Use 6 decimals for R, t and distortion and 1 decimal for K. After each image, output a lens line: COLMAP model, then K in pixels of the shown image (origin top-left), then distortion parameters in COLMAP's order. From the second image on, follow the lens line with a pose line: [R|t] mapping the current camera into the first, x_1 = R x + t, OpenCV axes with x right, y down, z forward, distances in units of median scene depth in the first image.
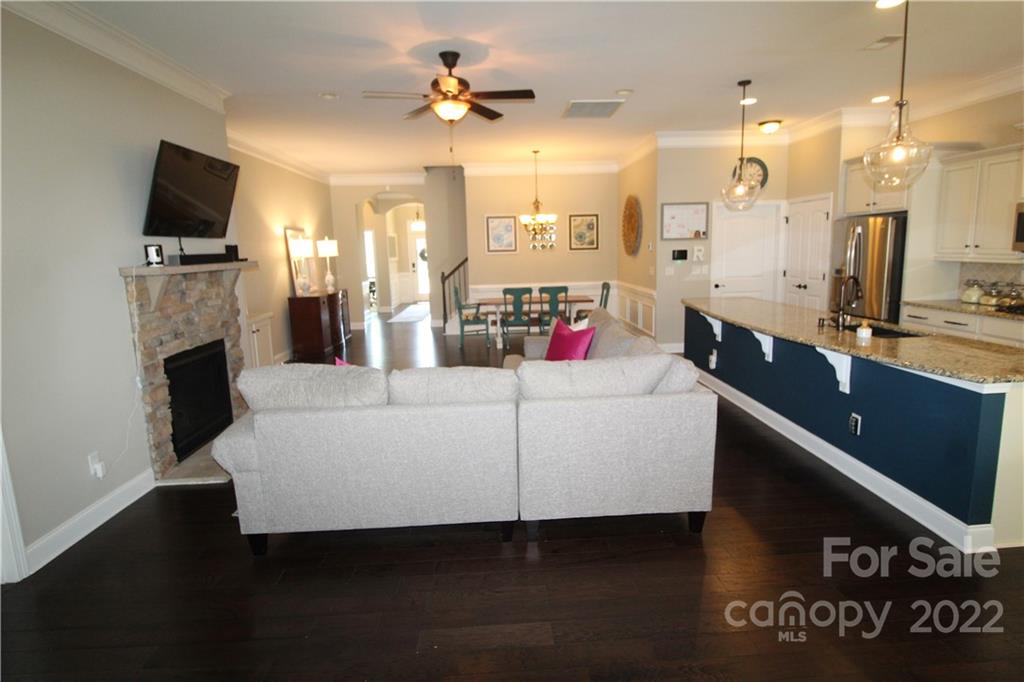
lens RADIAL K [[540.2, 0, 515.6], [0, 540.2, 333.0], [0, 0, 1]] dist [-0.006857, -0.003606]
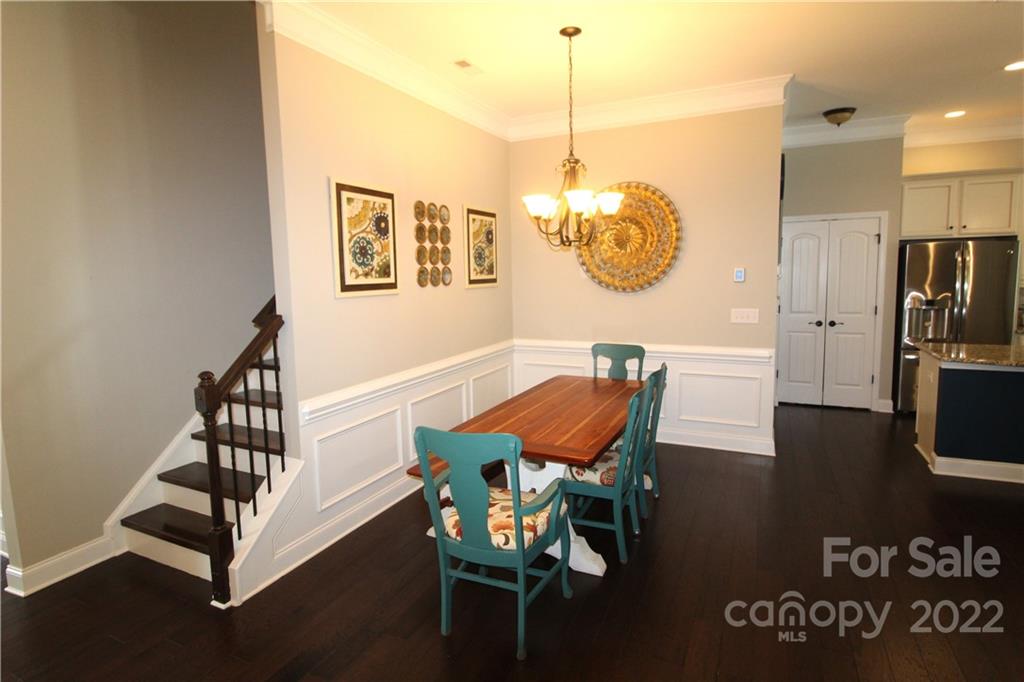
lens RADIAL K [[529.6, 0, 521.0], [0, 529.6, 340.8], [0, 0, 1]] dist [-0.006713, -0.005757]
pose [[0.463697, -0.099790, 0.880356, -0.375458], [0.147296, 0.988492, 0.034464, -0.148694], [-0.873664, 0.113692, 0.473059, 0.979395]]
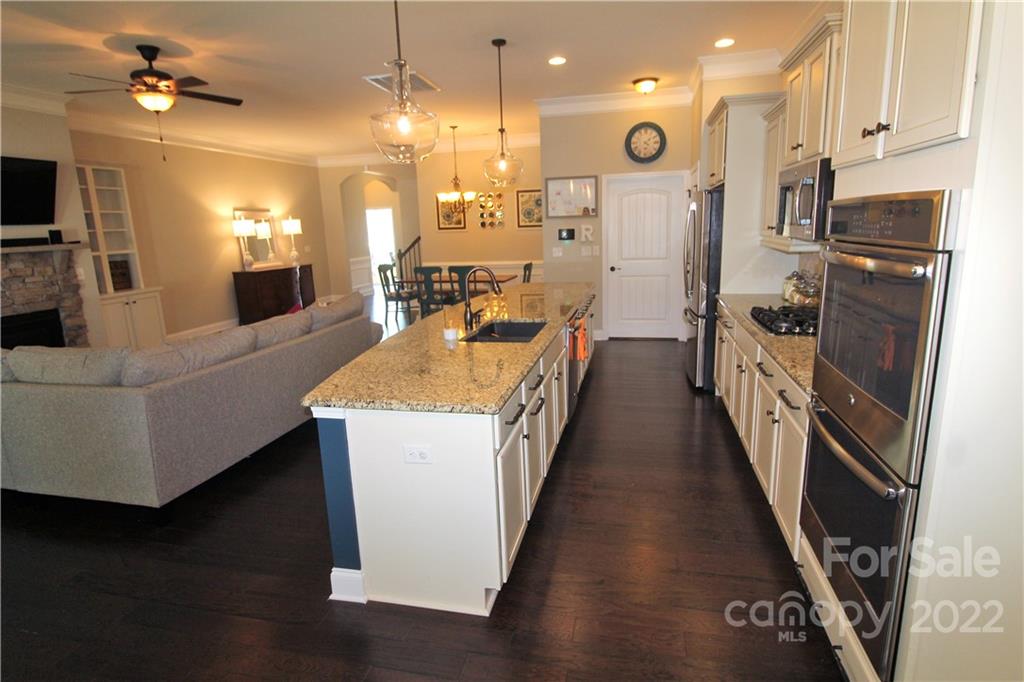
lens RADIAL K [[529.6, 0, 513.9], [0, 529.6, 331.0], [0, 0, 1]] dist [-0.006713, -0.005757]
pose [[0.961110, 0.050806, -0.271453, 0.471089], [-0.036901, 0.997744, 0.056089, -0.027839], [0.273690, -0.043891, 0.960816, 0.102836]]
